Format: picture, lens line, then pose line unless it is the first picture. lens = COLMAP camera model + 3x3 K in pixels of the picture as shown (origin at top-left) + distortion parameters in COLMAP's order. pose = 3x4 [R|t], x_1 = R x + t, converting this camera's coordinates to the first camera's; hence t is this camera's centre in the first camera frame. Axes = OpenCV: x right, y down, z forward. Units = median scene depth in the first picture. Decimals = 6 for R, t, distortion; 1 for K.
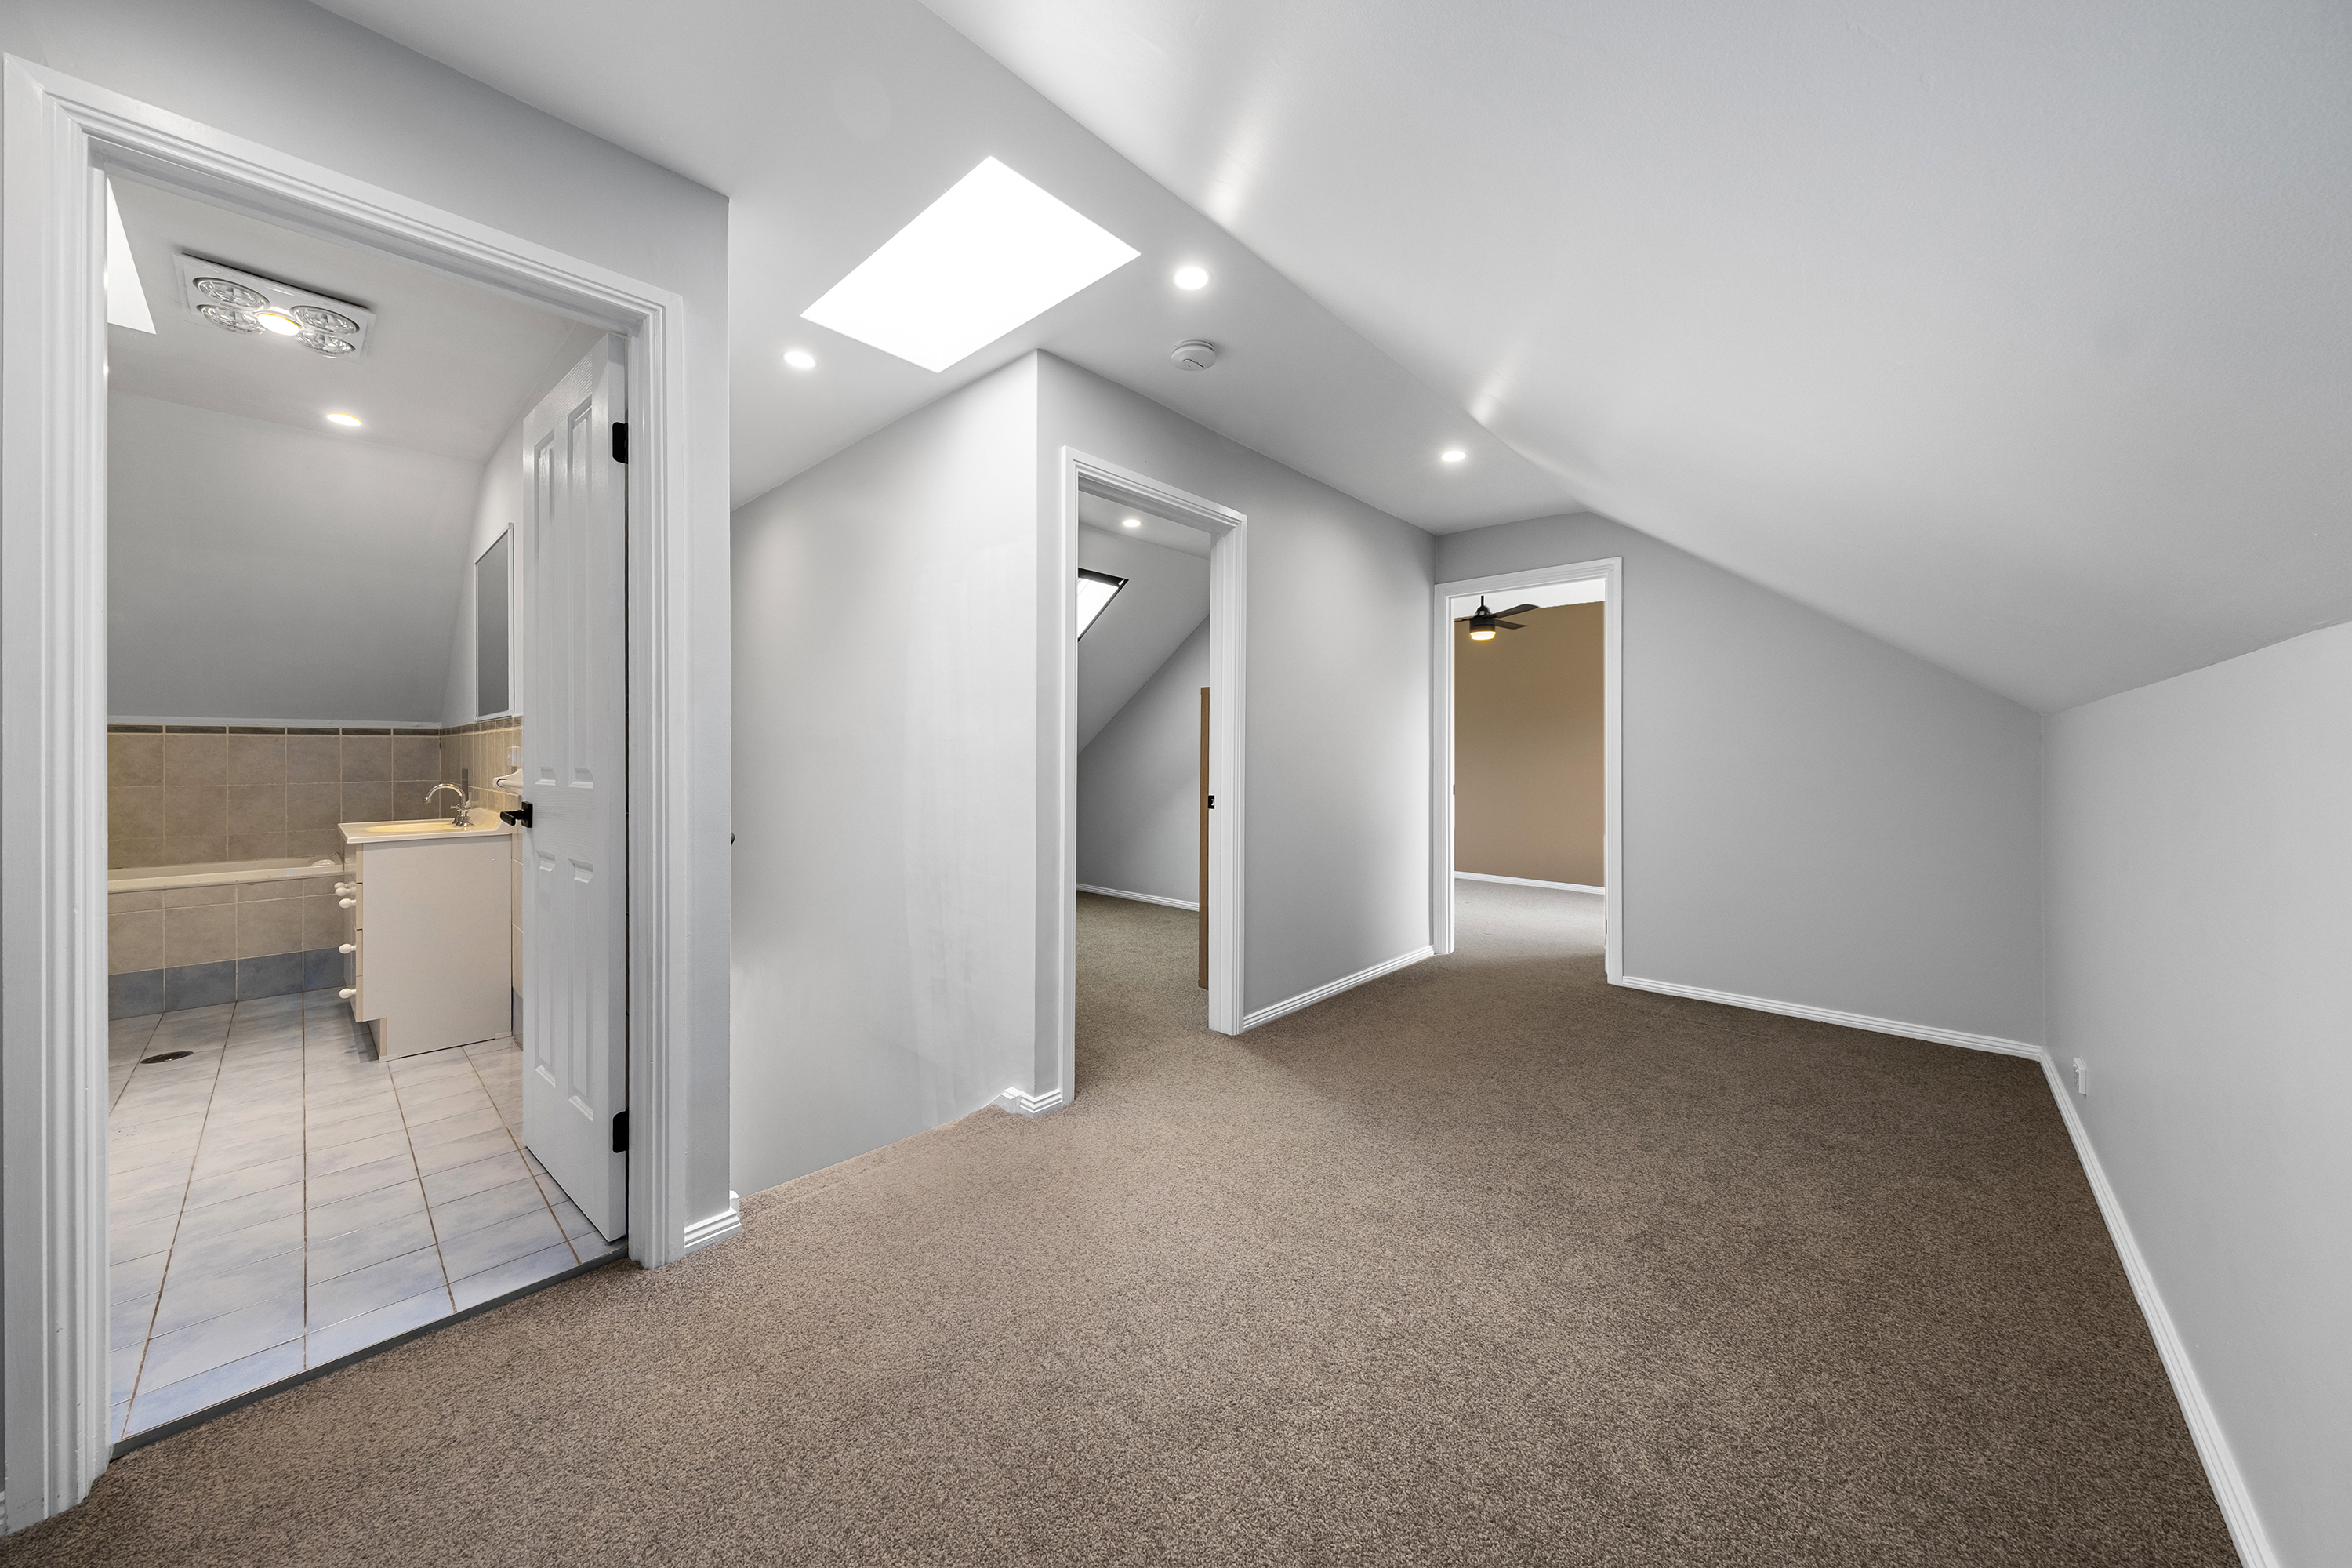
lens RADIAL K [[808.0, 0, 1151.3], [0, 808.0, 747.2], [0, 0, 1]] dist [0.001201, 0.000025]
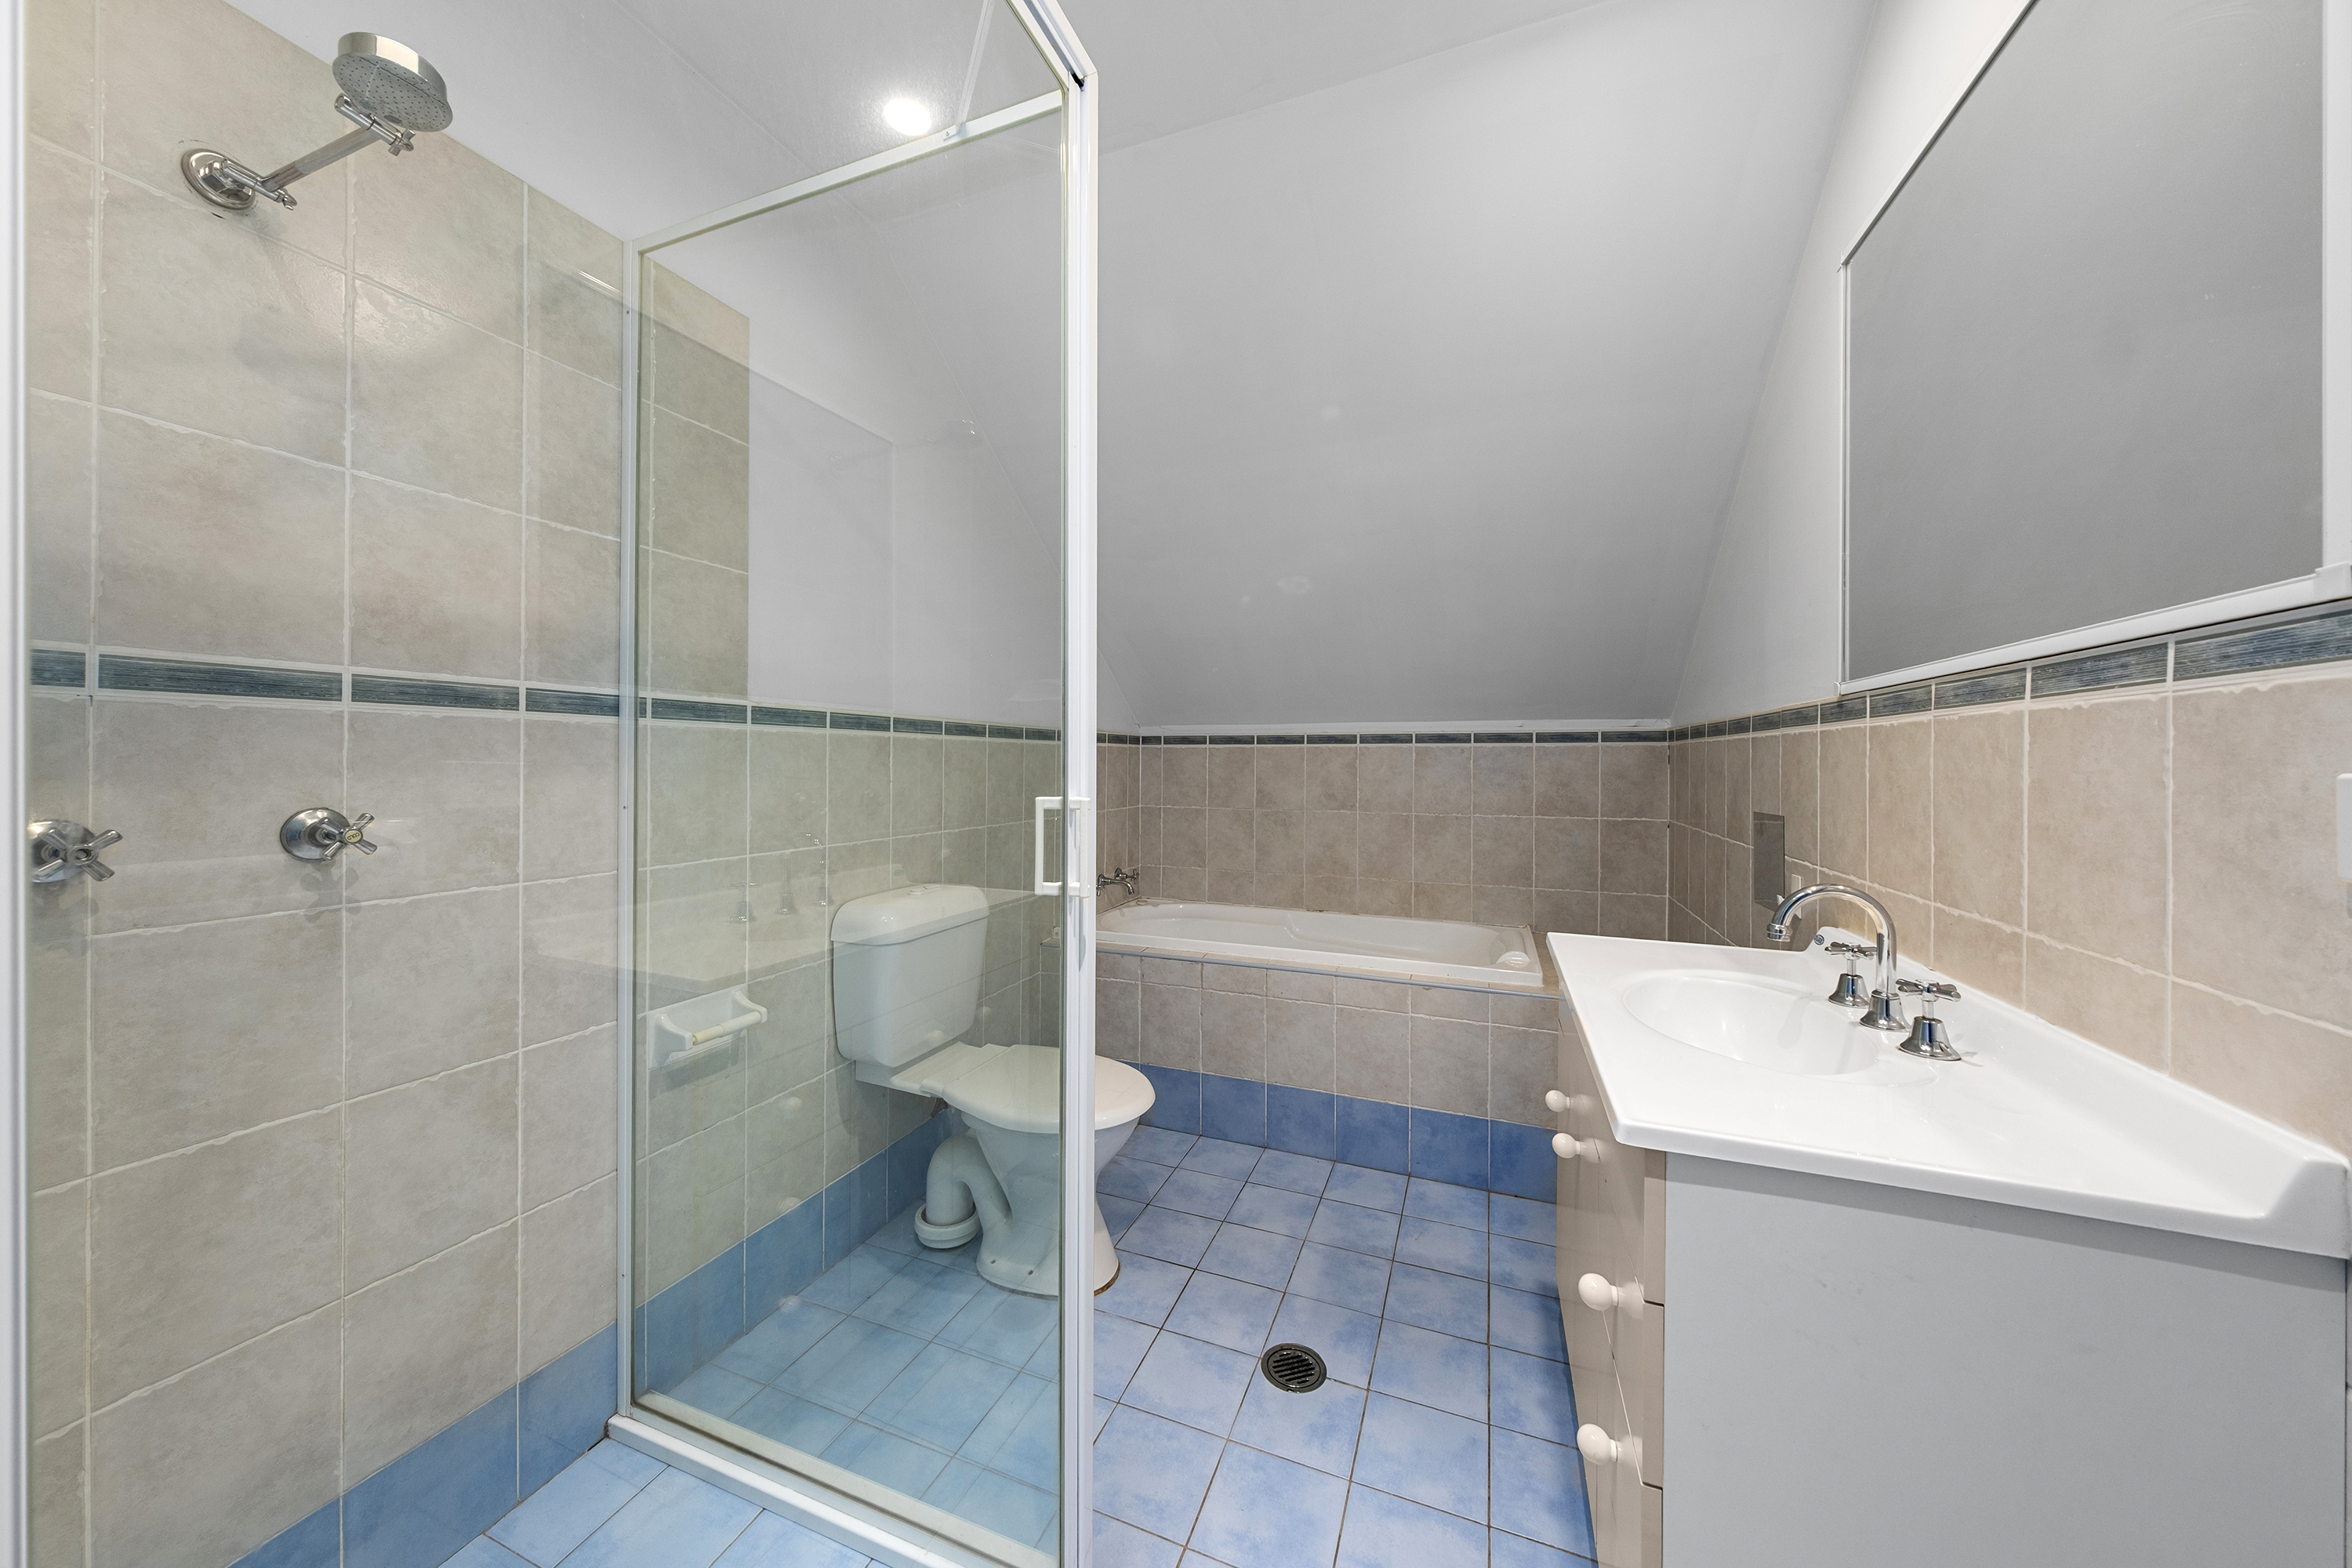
lens RADIAL K [[808.0, 0, 1169.9], [0, 808.0, 764.6], [0, 0, 1]] dist [0.001201, 0.000025]
pose [[0.372949, 0.005263, -0.927837, -0.541599], [0.000592, 0.999982, 0.005910, -0.001869], [0.927852, -0.002754, 0.372939, 0.518463]]
